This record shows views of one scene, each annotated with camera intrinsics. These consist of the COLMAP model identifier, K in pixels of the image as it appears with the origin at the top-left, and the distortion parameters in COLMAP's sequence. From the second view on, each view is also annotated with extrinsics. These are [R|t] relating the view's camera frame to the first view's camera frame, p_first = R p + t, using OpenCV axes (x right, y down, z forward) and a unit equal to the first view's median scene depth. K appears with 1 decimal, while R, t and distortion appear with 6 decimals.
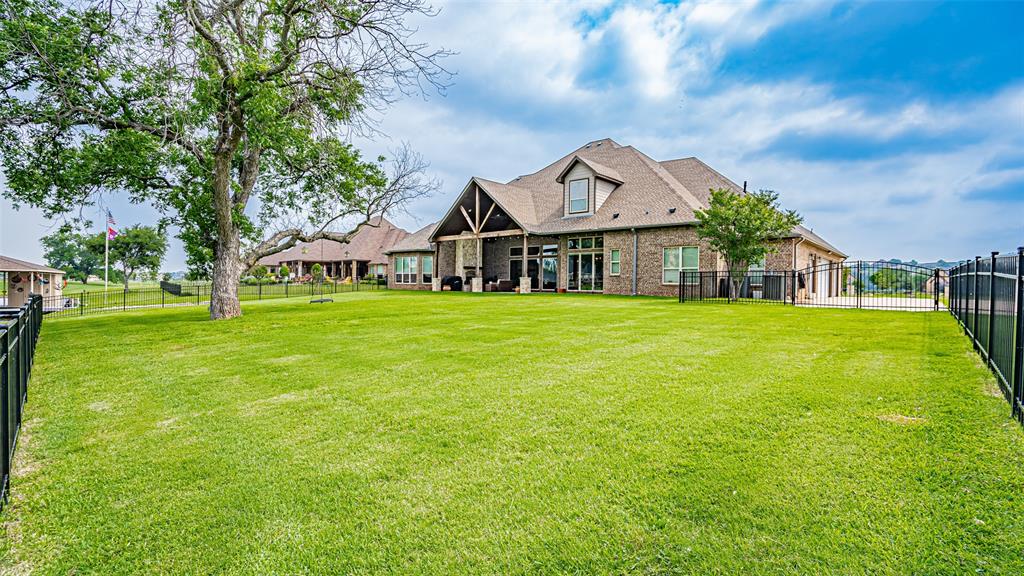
lens RADIAL K [[492.6, 0, 512.0], [0, 492.6, 288.0], [0, 0, 1]] dist [-0.022070, 0.000838]
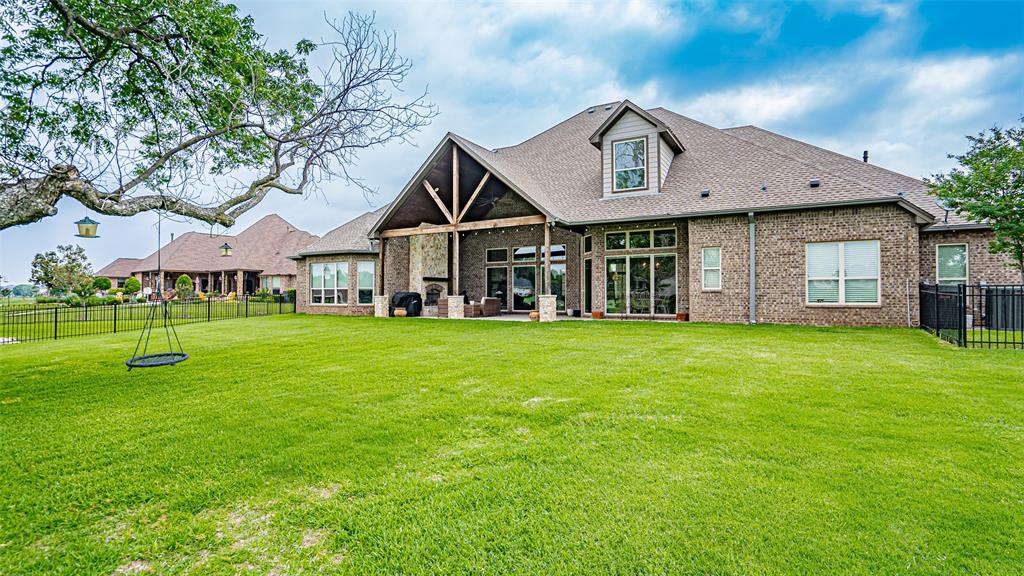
lens RADIAL K [[492.6, 0, 512.0], [0, 492.6, 288.0], [0, 0, 1]] dist [-0.022070, 0.000838]
pose [[0.980491, -0.009026, 0.196358, -0.117476], [0.013262, 0.999707, -0.020270, -0.015859], [-0.196118, 0.022479, 0.980323, 0.361431]]
